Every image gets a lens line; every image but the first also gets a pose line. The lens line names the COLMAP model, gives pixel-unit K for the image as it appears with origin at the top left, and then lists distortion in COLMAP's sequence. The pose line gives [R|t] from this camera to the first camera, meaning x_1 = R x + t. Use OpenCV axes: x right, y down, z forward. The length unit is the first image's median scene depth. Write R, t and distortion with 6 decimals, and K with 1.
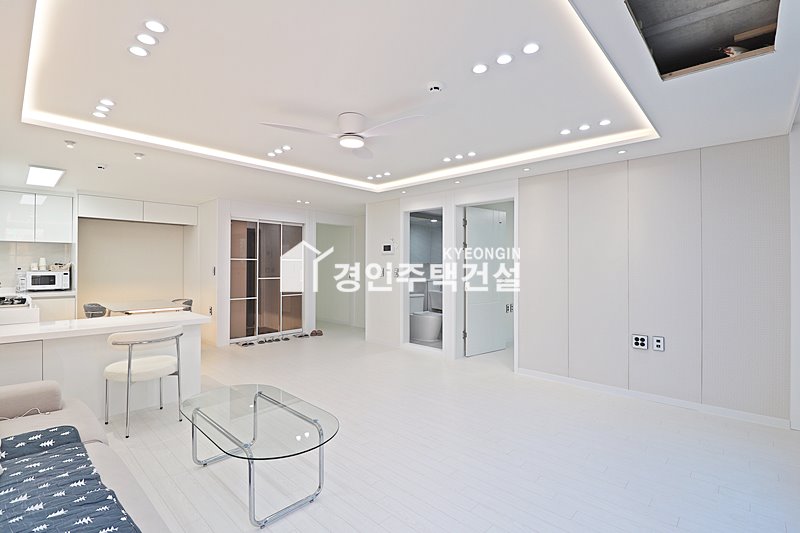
lens RADIAL K [[370.5, 0, 399.4], [0, 370.5, 263.1], [0, 0, 1]] dist [-0.000072, -0.015915]
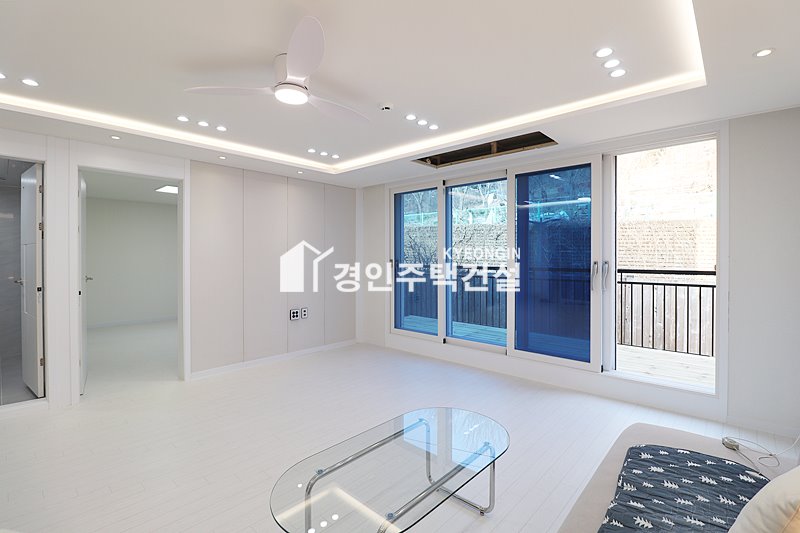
lens RADIAL K [[371.6, 0, 400.9], [0, 371.6, 258.8], [0, 0, 1]] dist [-0.000294, -0.016442]
pose [[-0.005209, -0.006085, 0.999968, -0.467162], [-0.005700, 0.999965, 0.006055, -0.000966], [-0.999970, -0.005668, -0.005244, 0.409746]]
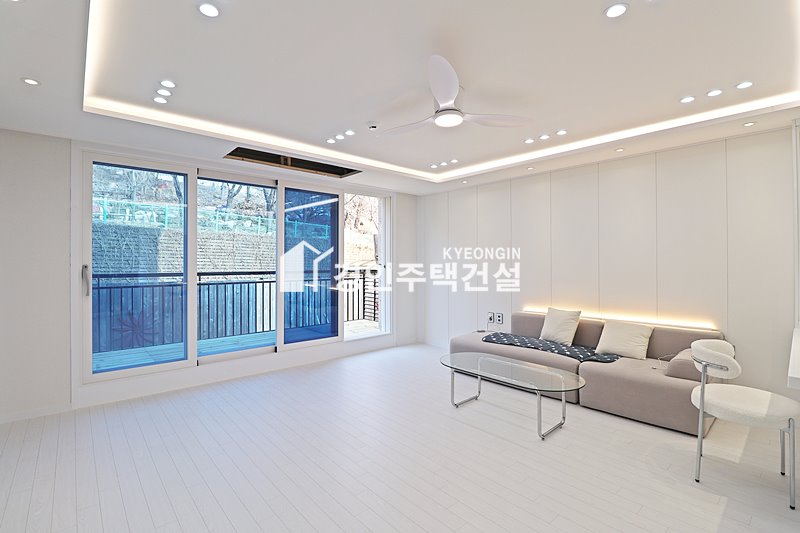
lens RADIAL K [[370.5, 0, 399.4], [0, 370.5, 263.1], [0, 0, 1]] dist [-0.000072, -0.015915]
pose [[-0.995483, 0.000330, 0.094937, -0.049024], [-0.000018, 0.999993, -0.003670, 0.005824], [-0.094938, -0.003655, -0.995477, 0.986578]]
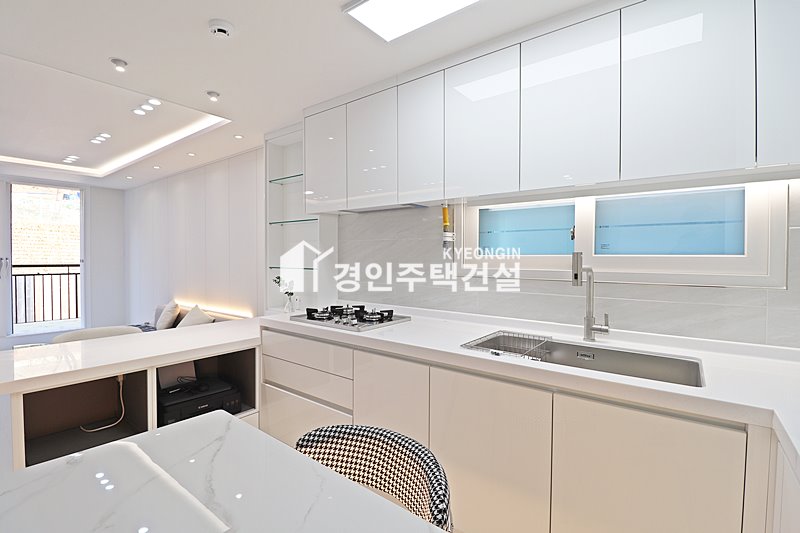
lens RADIAL K [[370.5, 0, 399.4], [0, 370.5, 263.1], [0, 0, 1]] dist [-0.000072, -0.015915]
pose [[-0.995686, -0.006425, -0.092561, -0.710341], [-0.007253, 0.999937, 0.008621, 0.002882], [0.092500, 0.009255, -0.995670, 1.046084]]
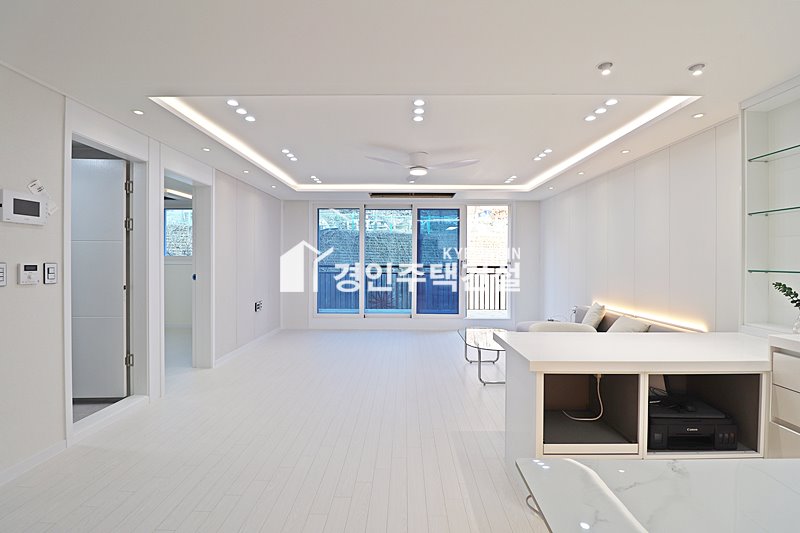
lens RADIAL K [[370.5, 0, 399.4], [0, 370.5, 263.1], [0, 0, 1]] dist [-0.000072, -0.015915]
pose [[-0.670556, -0.010918, 0.741778, -0.603826], [-0.010705, 0.999930, 0.005040, 0.009100], [-0.741781, -0.004561, -0.670626, 1.062199]]
